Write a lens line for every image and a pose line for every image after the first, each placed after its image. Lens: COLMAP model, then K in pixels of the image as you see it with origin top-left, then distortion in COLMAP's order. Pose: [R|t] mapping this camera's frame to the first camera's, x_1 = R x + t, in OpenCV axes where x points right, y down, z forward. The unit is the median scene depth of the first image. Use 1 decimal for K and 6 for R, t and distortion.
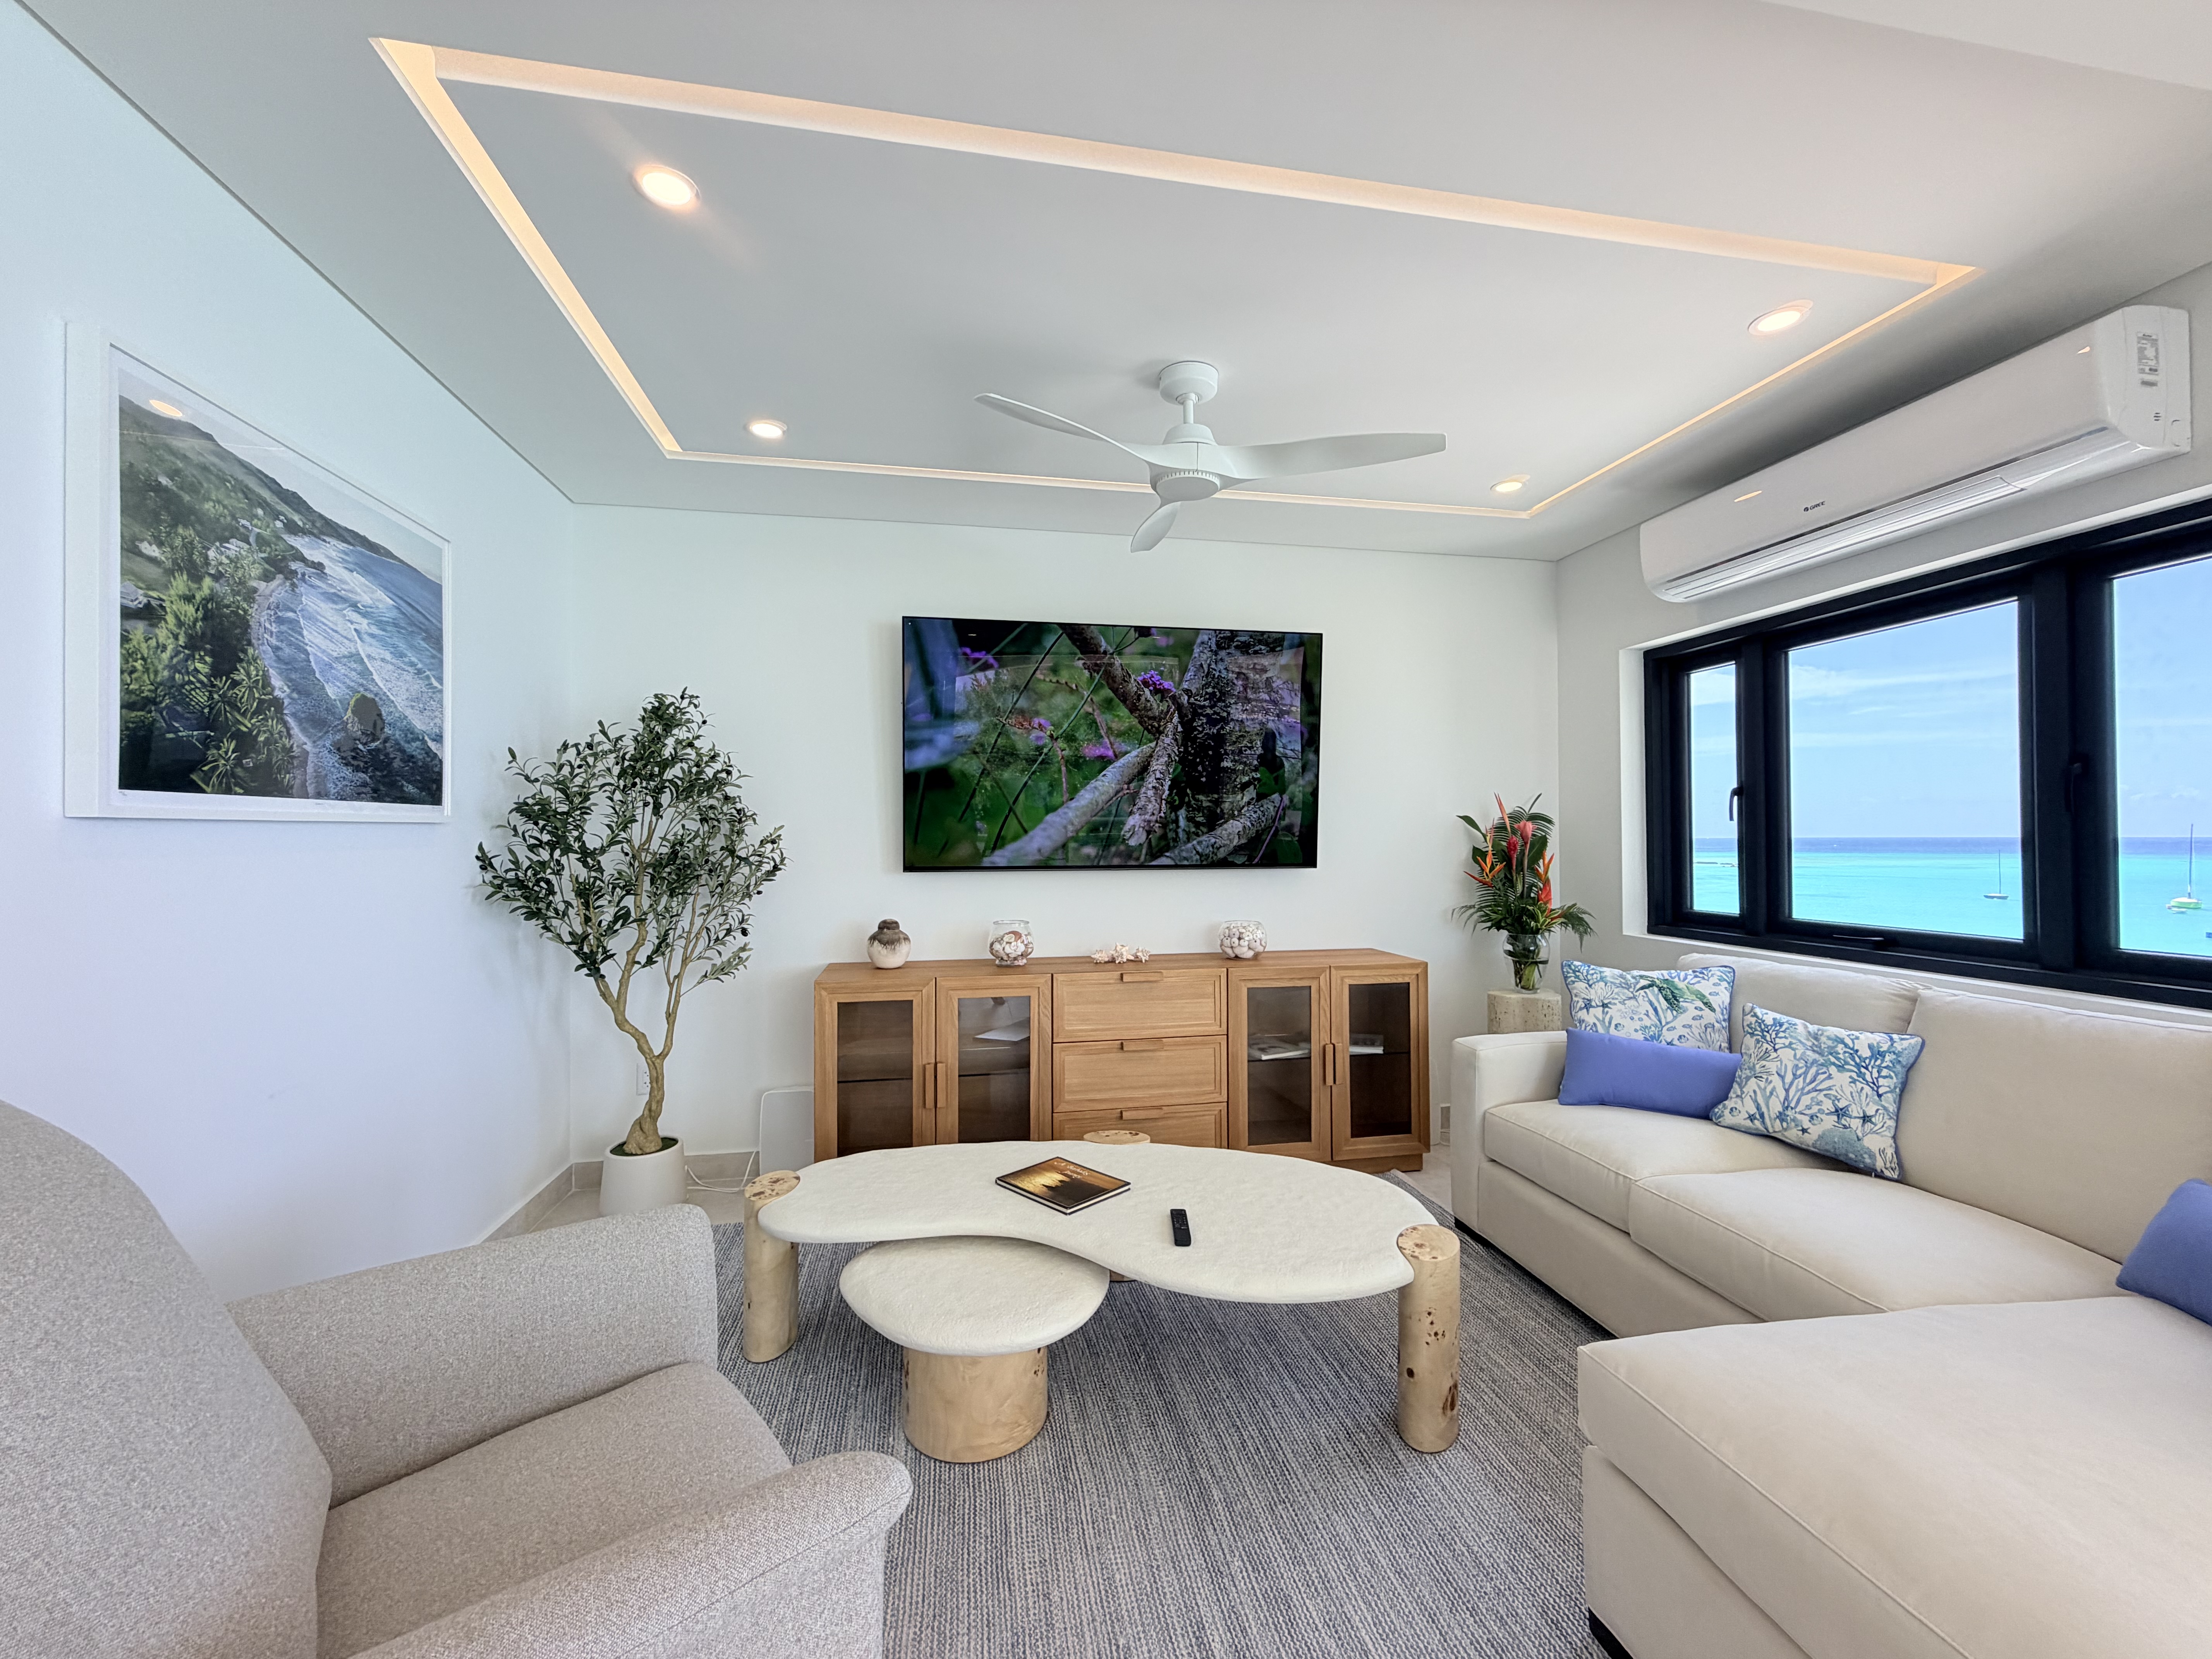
lens RADIAL K [[881.3, 0, 1105.1], [0, 881.3, 832.9], [0, 0, 1]] dist [0.001853, -0.000372]
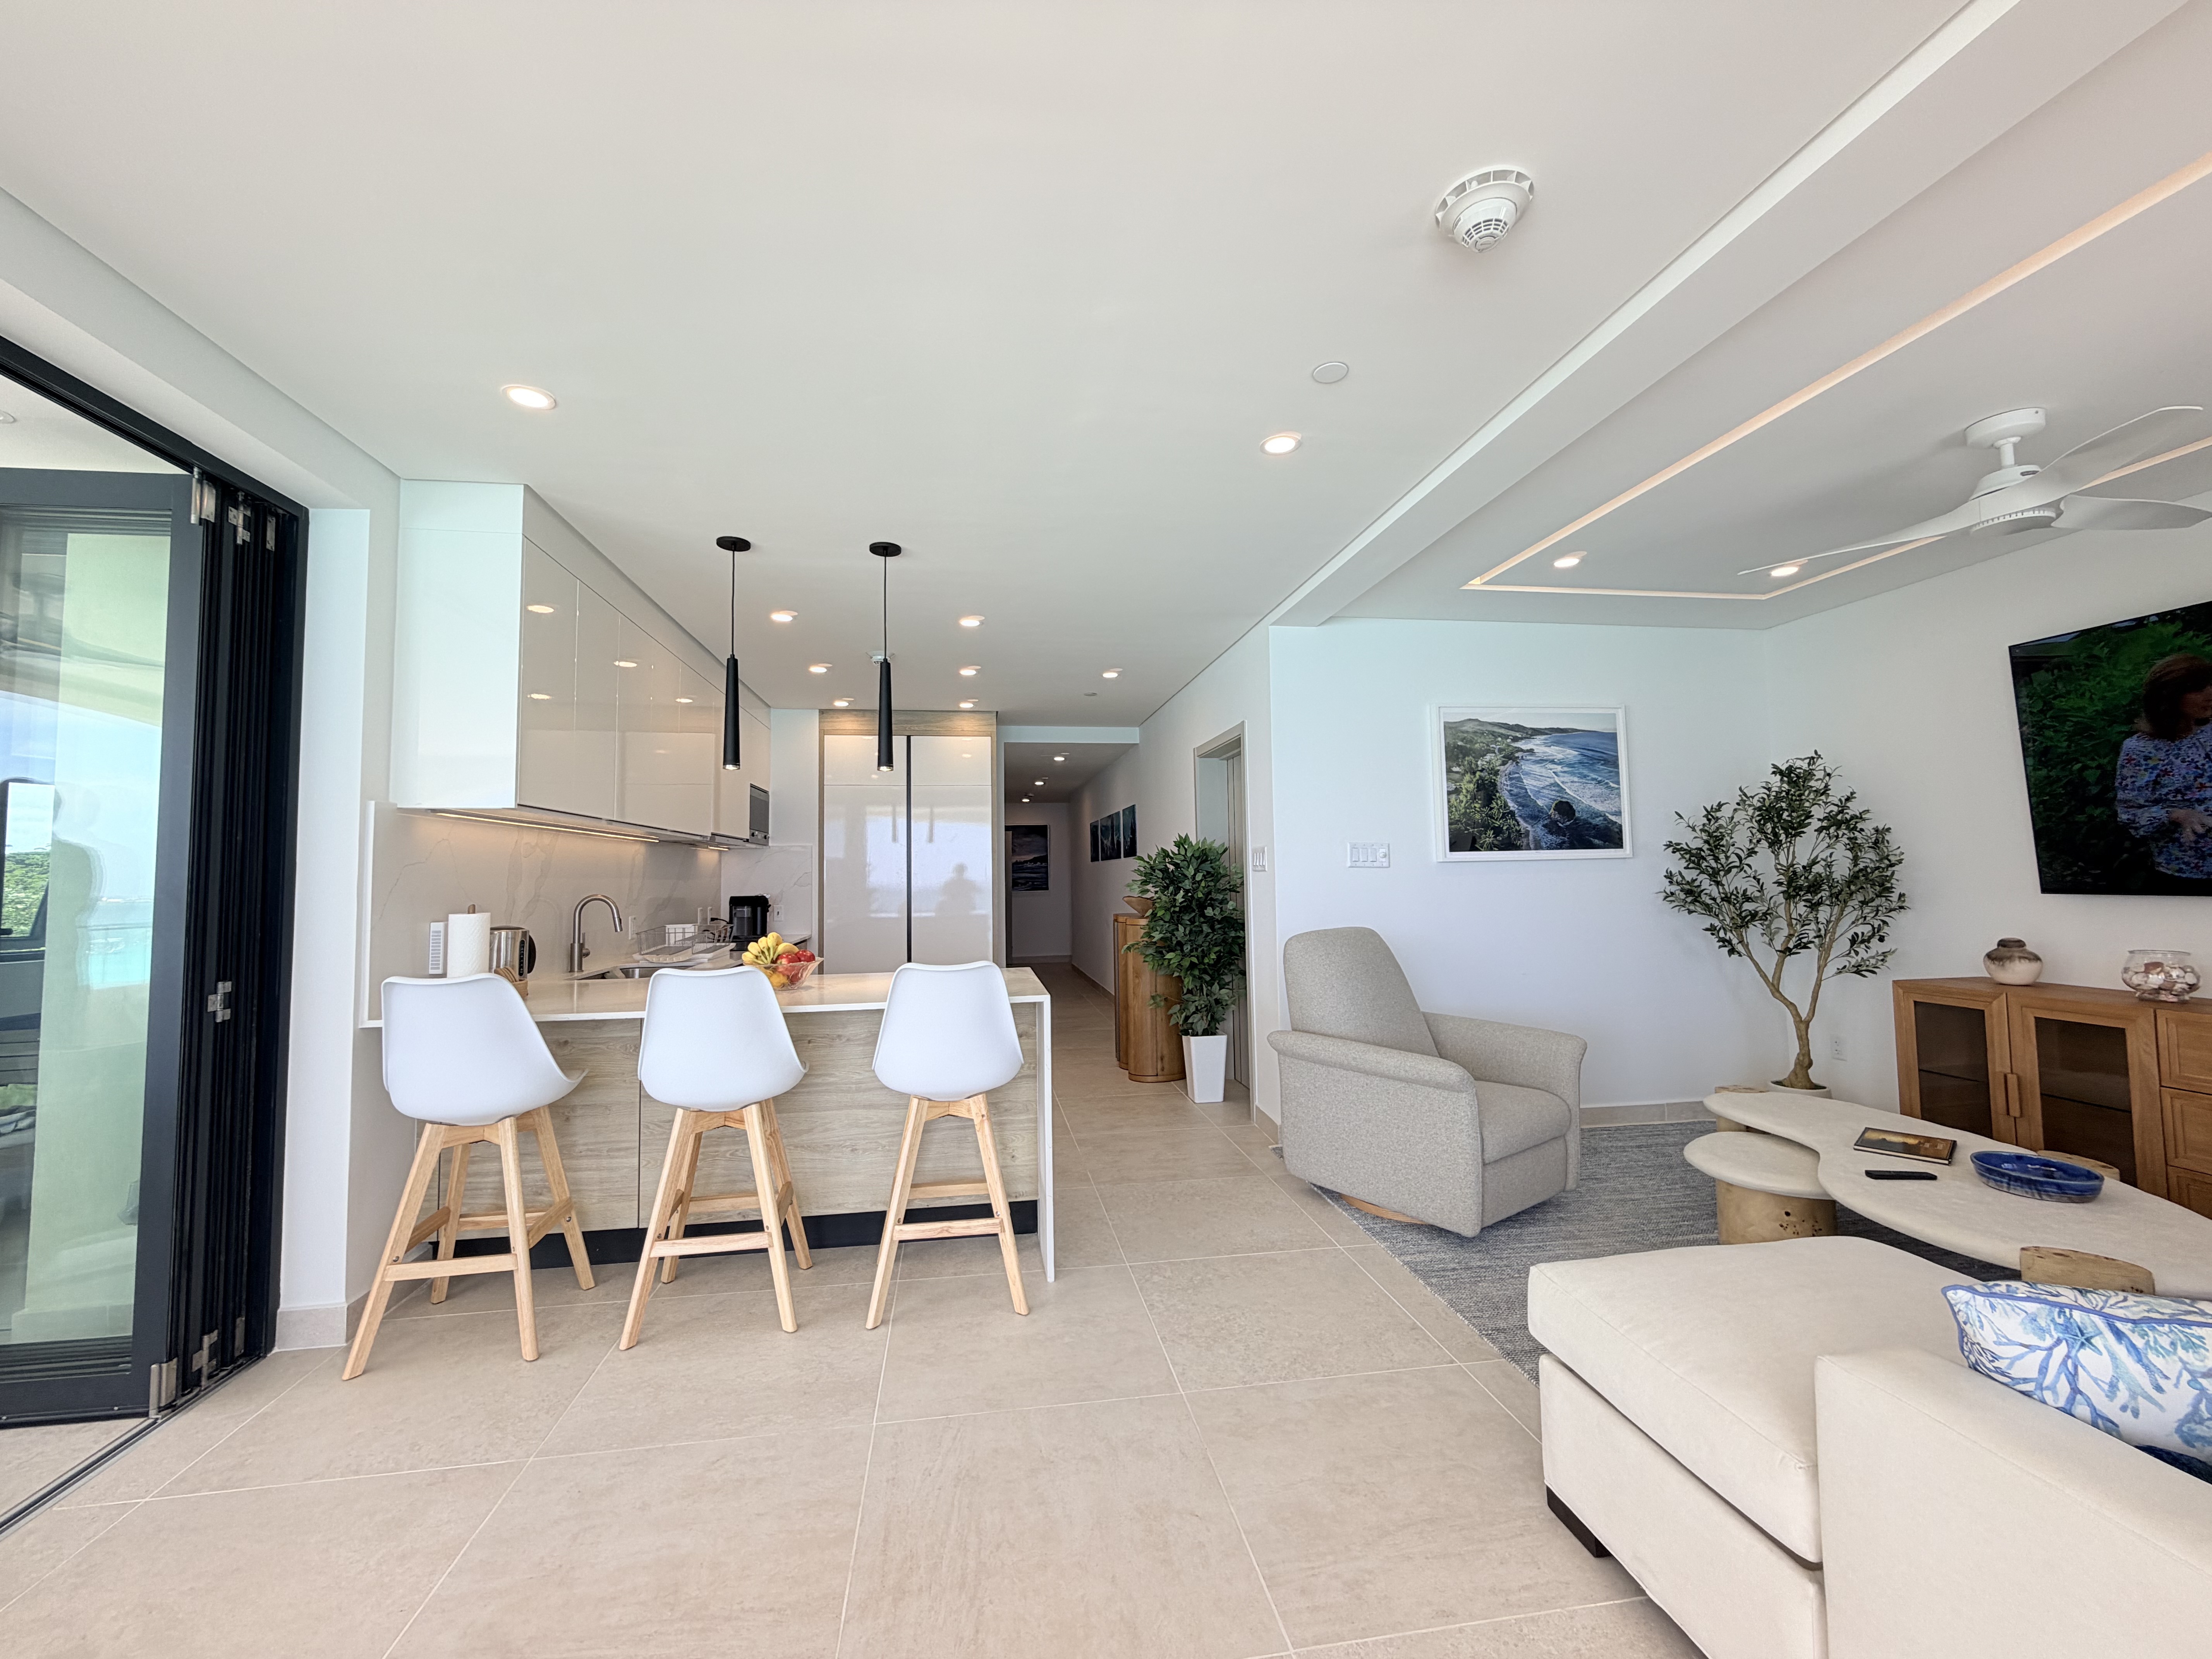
lens RADIAL K [[881.3, 0, 1102.6], [0, 881.3, 829.4], [0, 0, 1]] dist [0.001853, -0.000372]
pose [[-0.024417, -0.052192, -0.998339, 1.481526], [0.019707, 0.998417, -0.052678, 0.006749], [0.999508, -0.020960, -0.023349, -0.083315]]
